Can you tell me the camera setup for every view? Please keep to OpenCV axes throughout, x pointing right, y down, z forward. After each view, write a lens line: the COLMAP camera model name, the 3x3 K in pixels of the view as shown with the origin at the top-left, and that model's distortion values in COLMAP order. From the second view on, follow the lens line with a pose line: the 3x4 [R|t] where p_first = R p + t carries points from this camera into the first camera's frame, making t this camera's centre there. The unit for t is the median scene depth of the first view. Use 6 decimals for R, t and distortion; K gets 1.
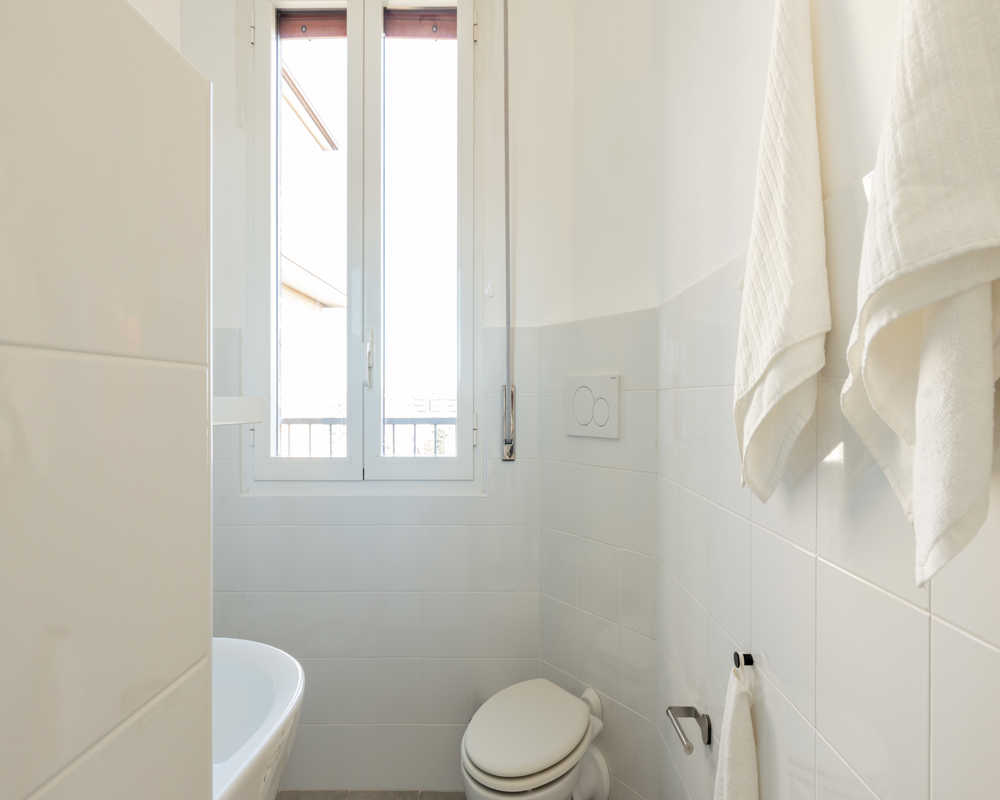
lens RADIAL K [[458.6, 0, 497.3], [0, 458.6, 394.2], [0, 0, 1]] dist [0.006804, -0.000106]
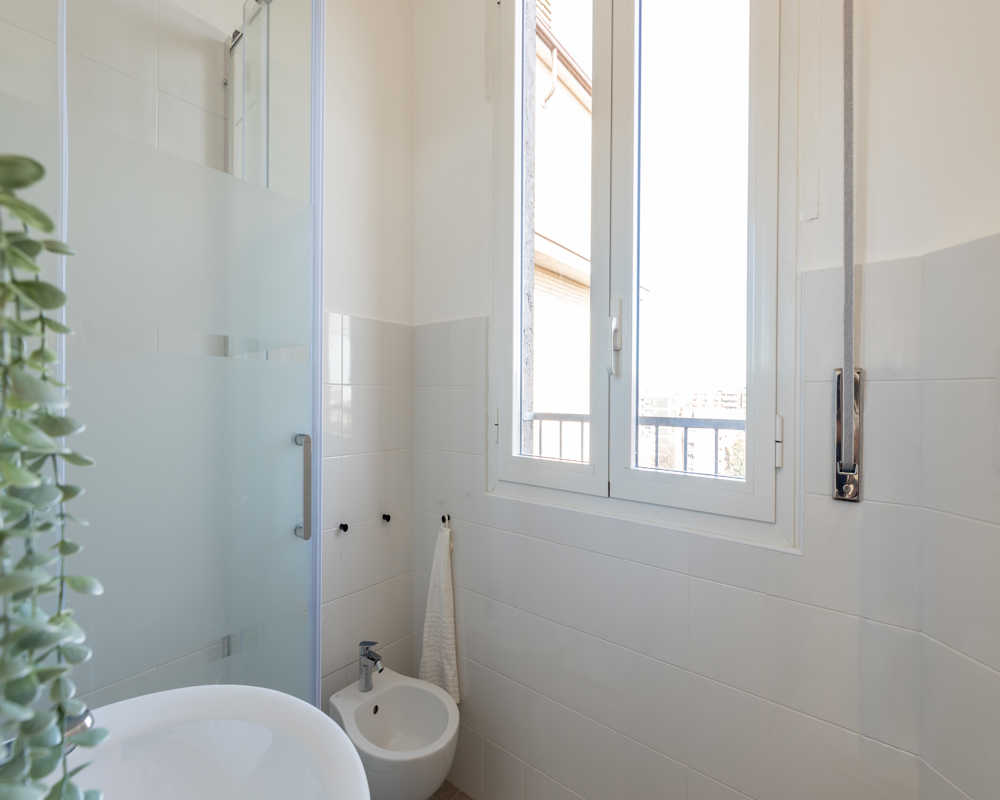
lens RADIAL K [[458.6, 0, 497.3], [0, 458.6, 394.2], [0, 0, 1]] dist [0.006804, -0.000106]
pose [[0.807523, 0.005392, -0.589812, 0.009321], [0.001482, 0.999937, 0.011171, 0.006030], [0.589834, -0.009895, 0.807464, 0.266280]]
